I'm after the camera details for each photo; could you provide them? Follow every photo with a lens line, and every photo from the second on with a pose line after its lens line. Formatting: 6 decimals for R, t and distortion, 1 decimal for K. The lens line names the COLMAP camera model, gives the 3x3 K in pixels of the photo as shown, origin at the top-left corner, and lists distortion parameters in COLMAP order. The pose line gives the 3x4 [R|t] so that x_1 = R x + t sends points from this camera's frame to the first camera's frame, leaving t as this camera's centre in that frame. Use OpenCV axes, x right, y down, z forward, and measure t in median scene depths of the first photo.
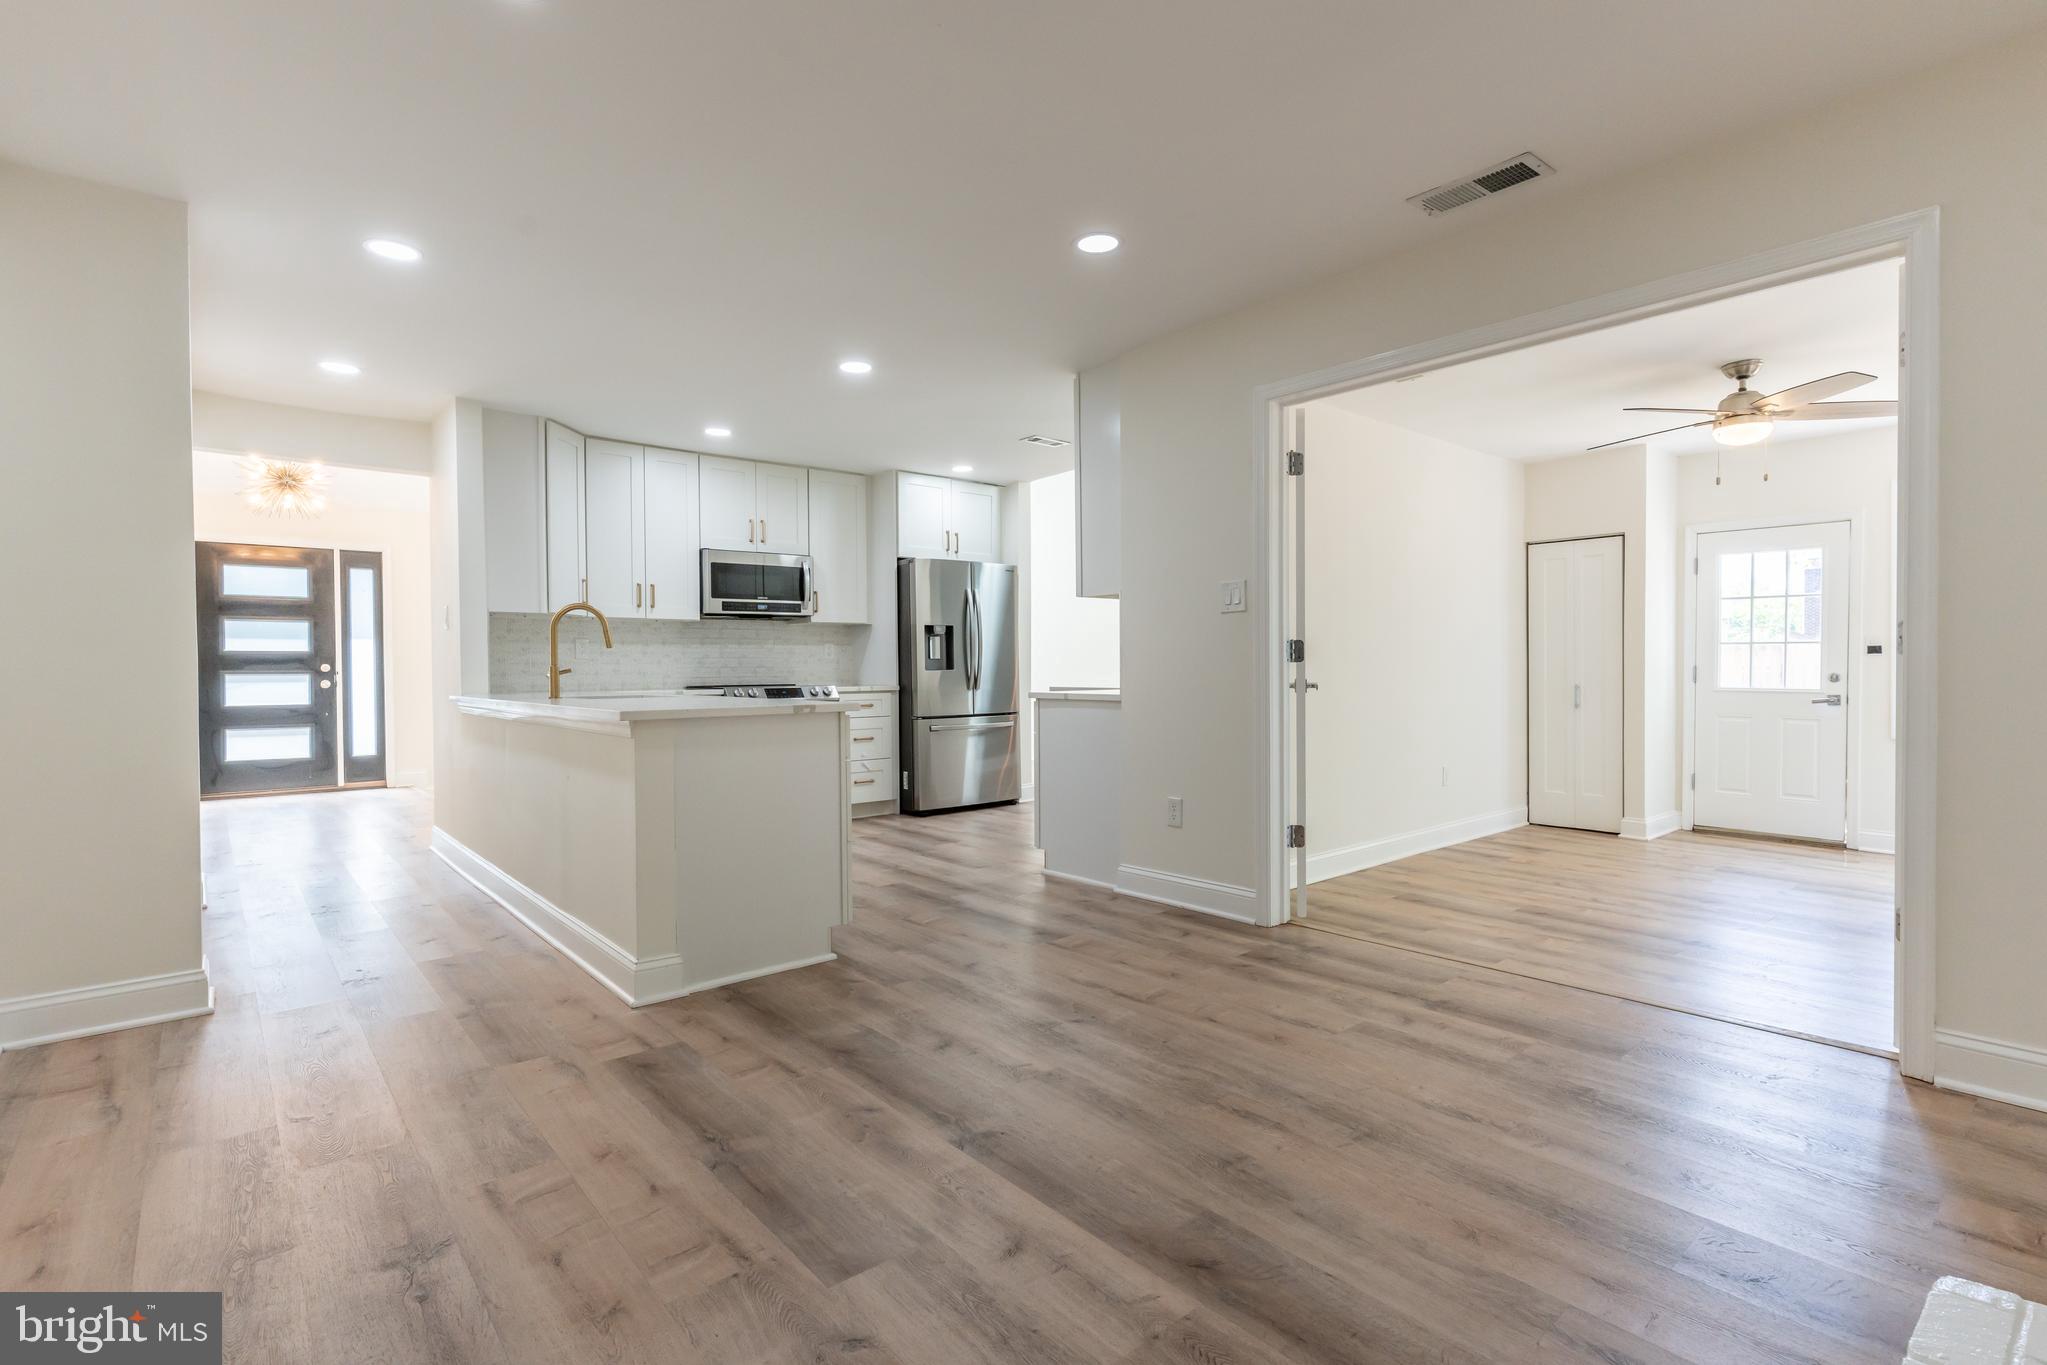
lens RADIAL K [[976.2, 0, 1009.3], [0, 976.2, 685.5], [0, 0, 1]] dist [-0.002484, -0.000143]
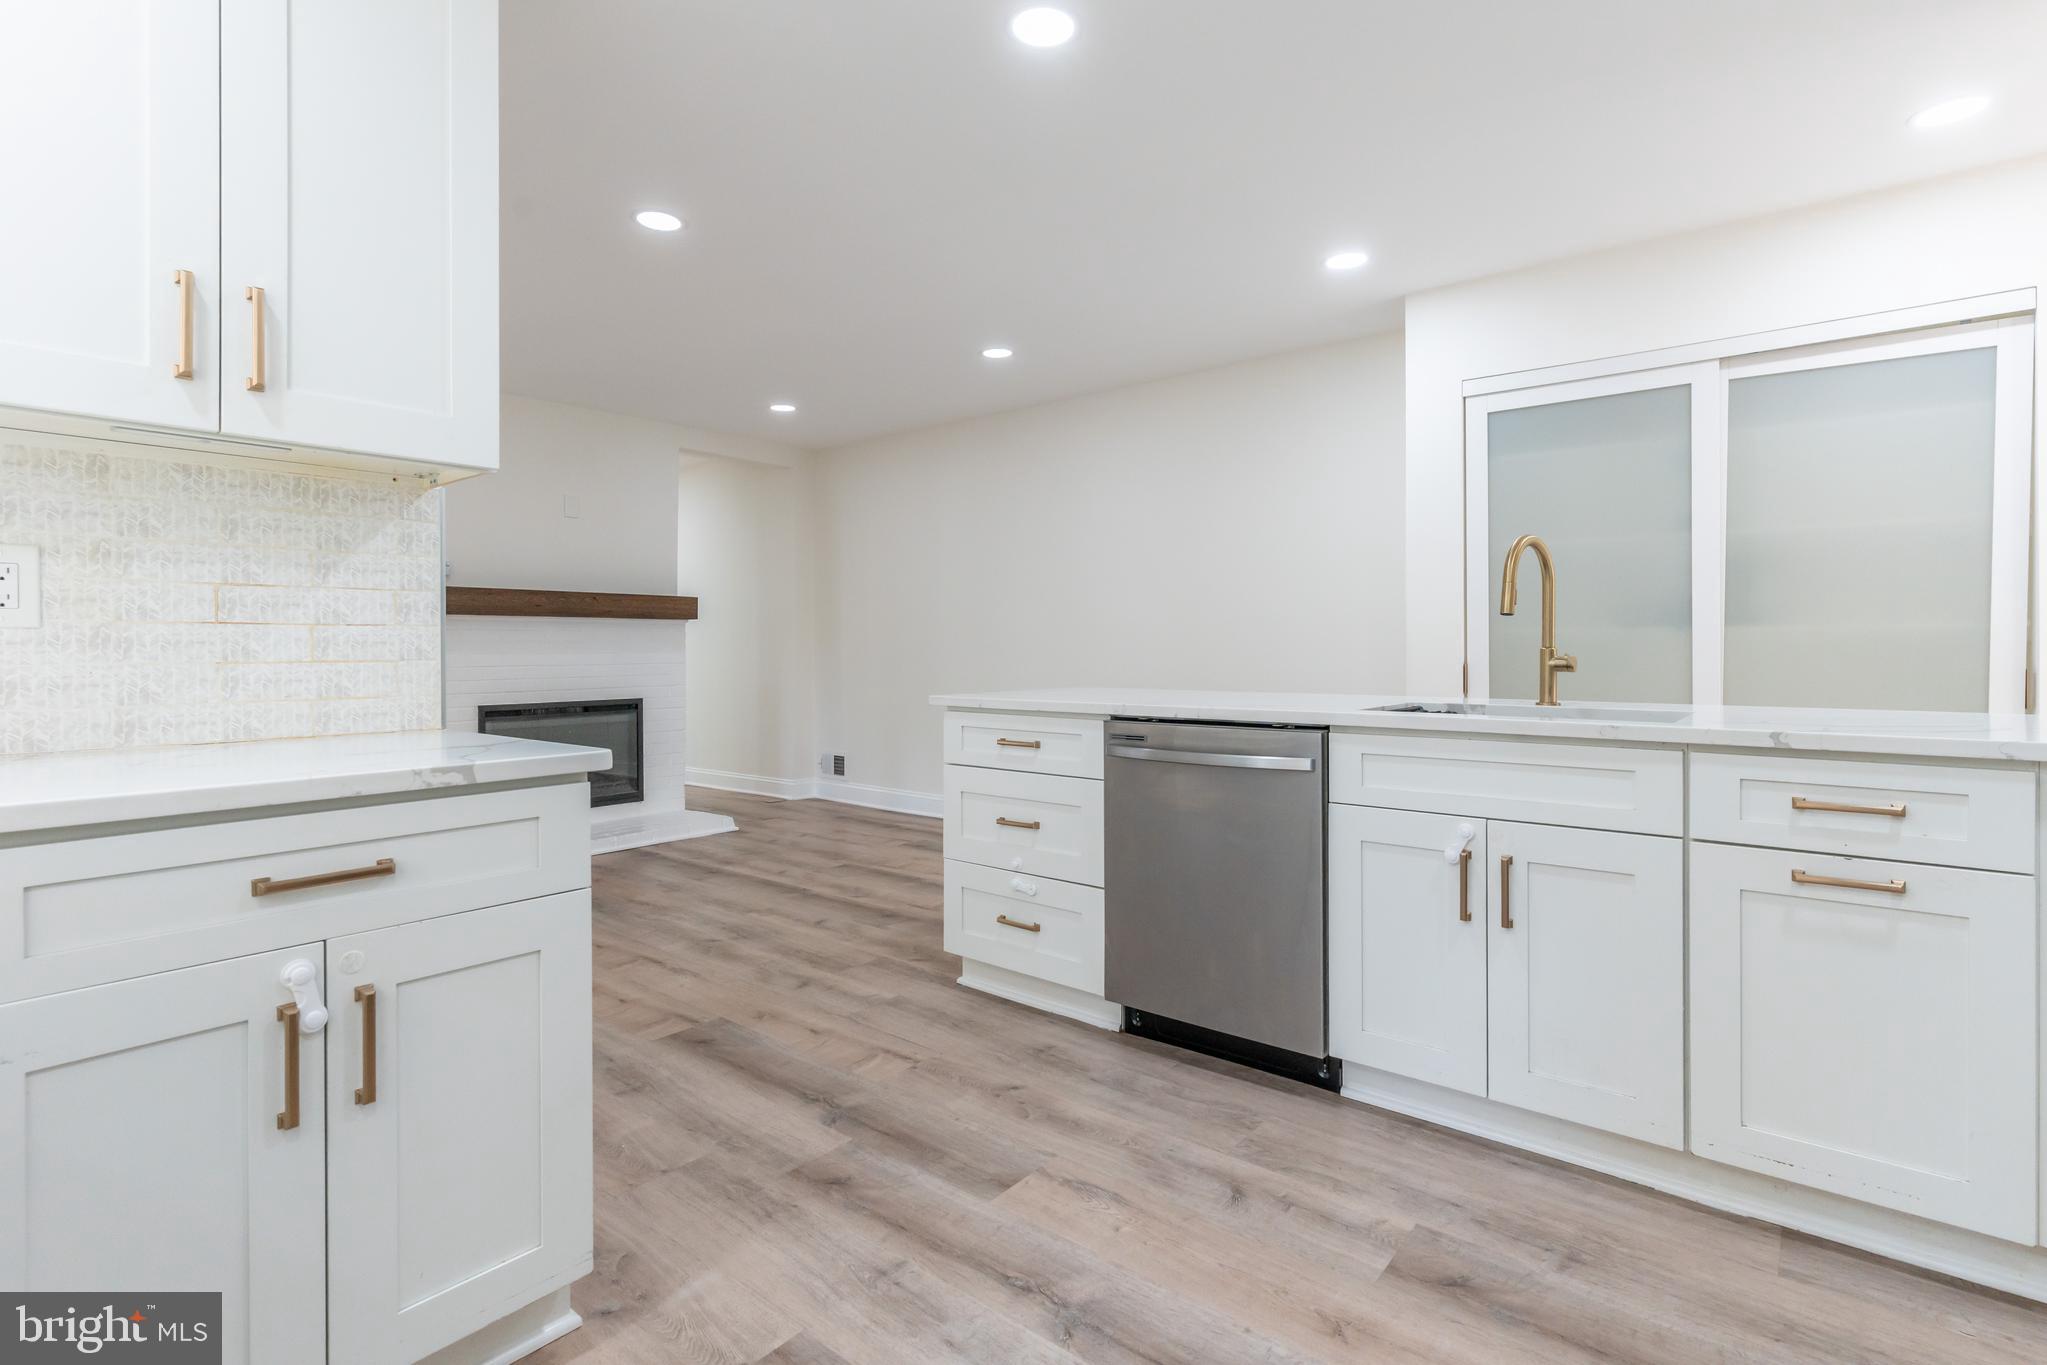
lens RADIAL K [[964.1, 0, 1017.9], [0, 964.1, 644.0], [0, 0, 1]] dist [0.031087, 0.000071]
pose [[-0.981451, 0.014115, -0.191194, -0.067209], [0.010574, 0.999753, 0.019529, -0.046136], [0.191422, 0.017145, -0.981358, 1.900076]]
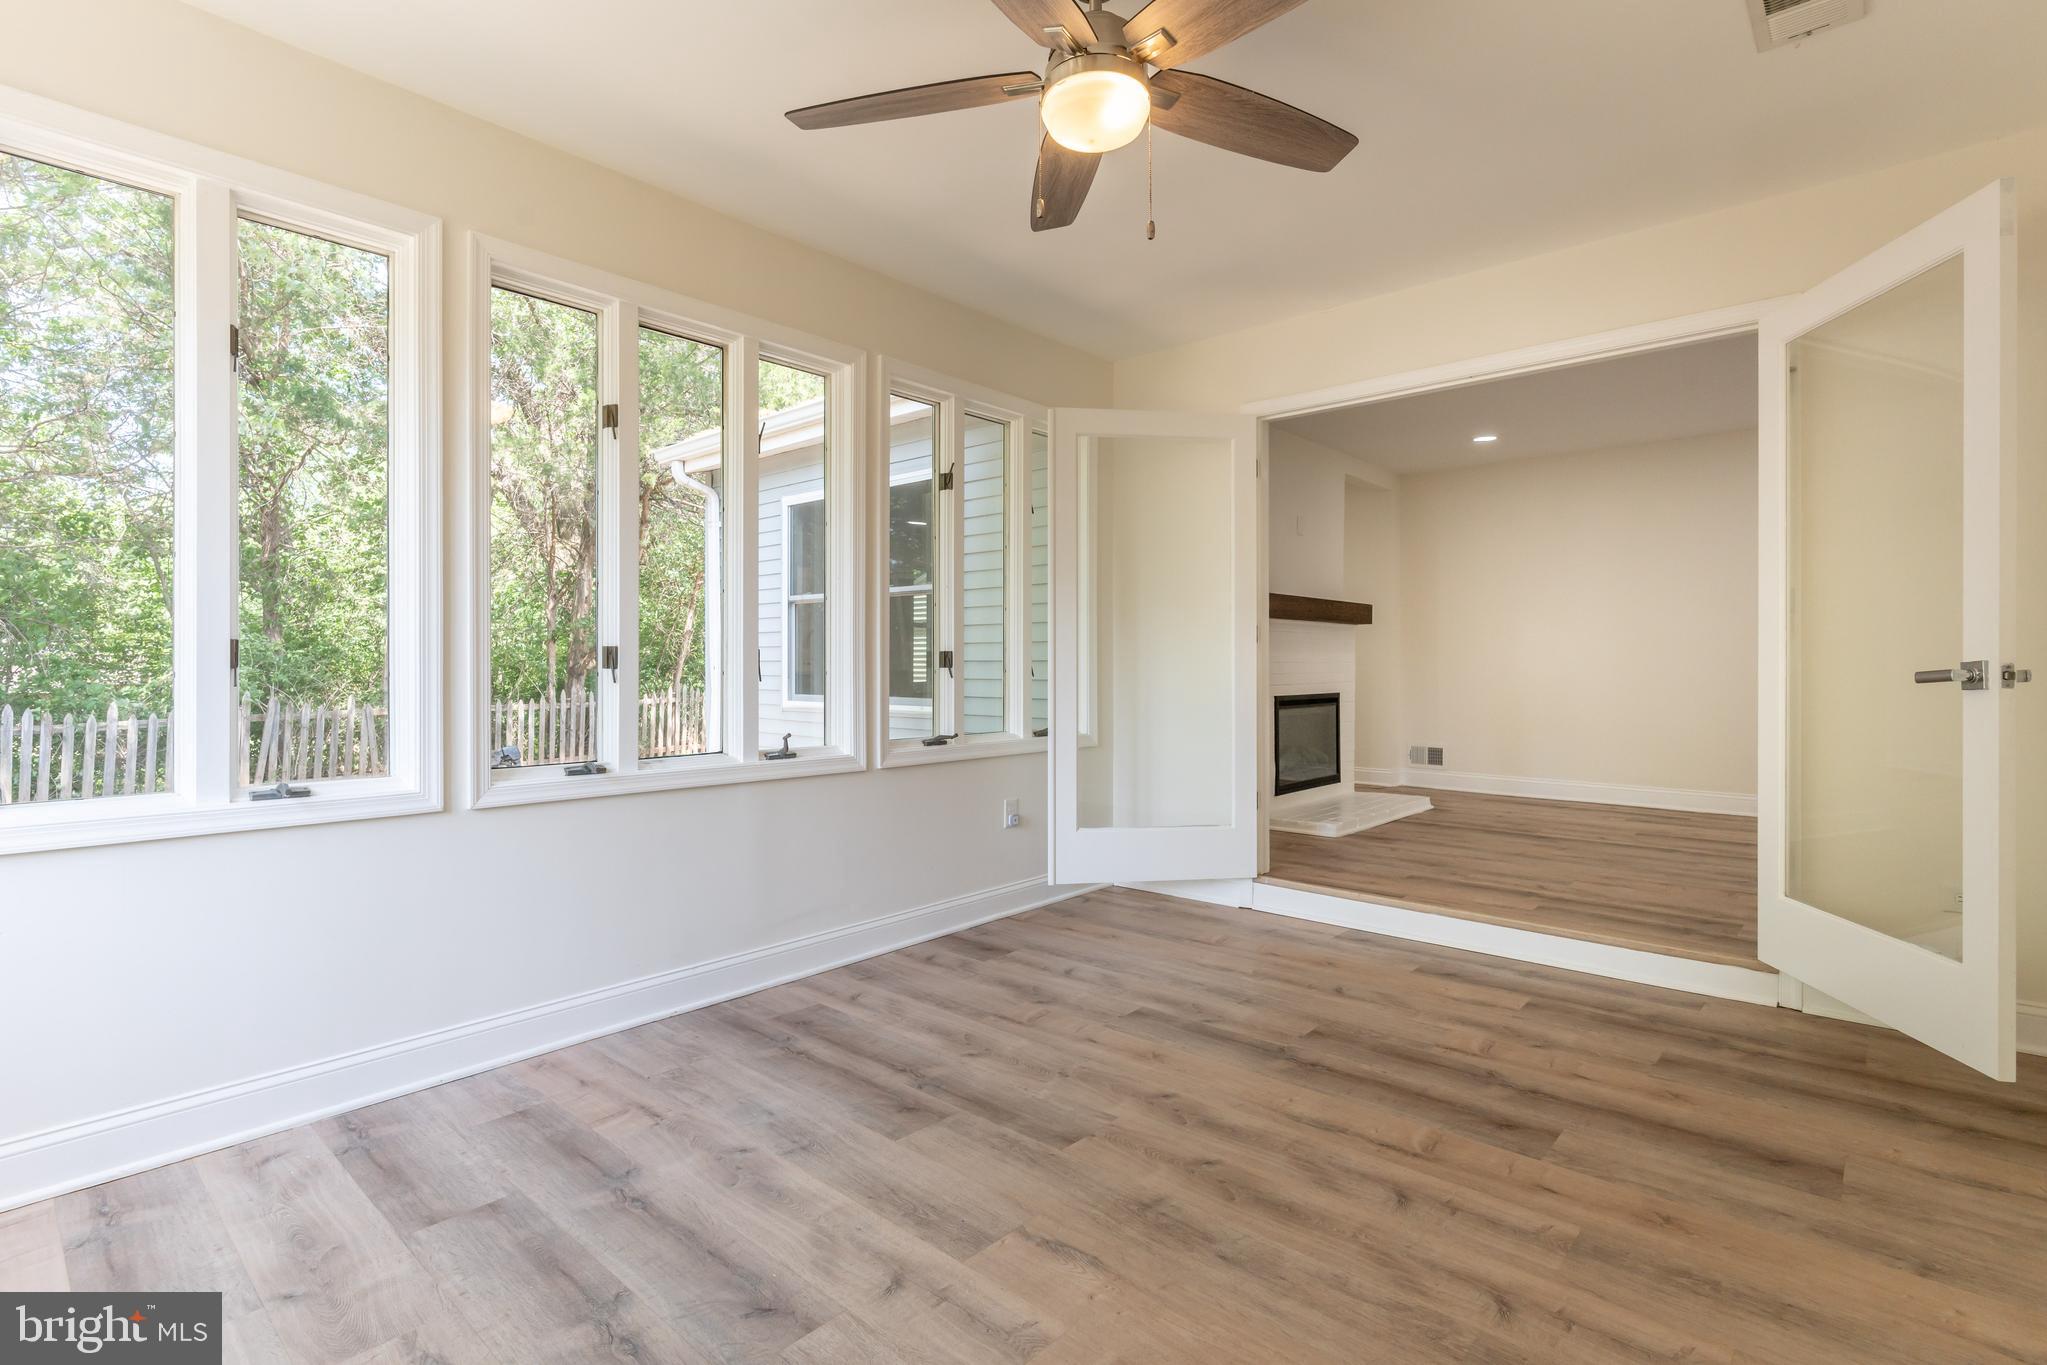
lens RADIAL K [[976.2, 0, 1009.3], [0, 976.2, 685.5], [0, 0, 1]] dist [-0.002484, -0.000143]
pose [[-0.991890, 0.011926, -0.126535, 1.185725], [0.006542, 0.999059, 0.042876, -0.027377], [0.126927, 0.041700, -0.991035, 1.989960]]
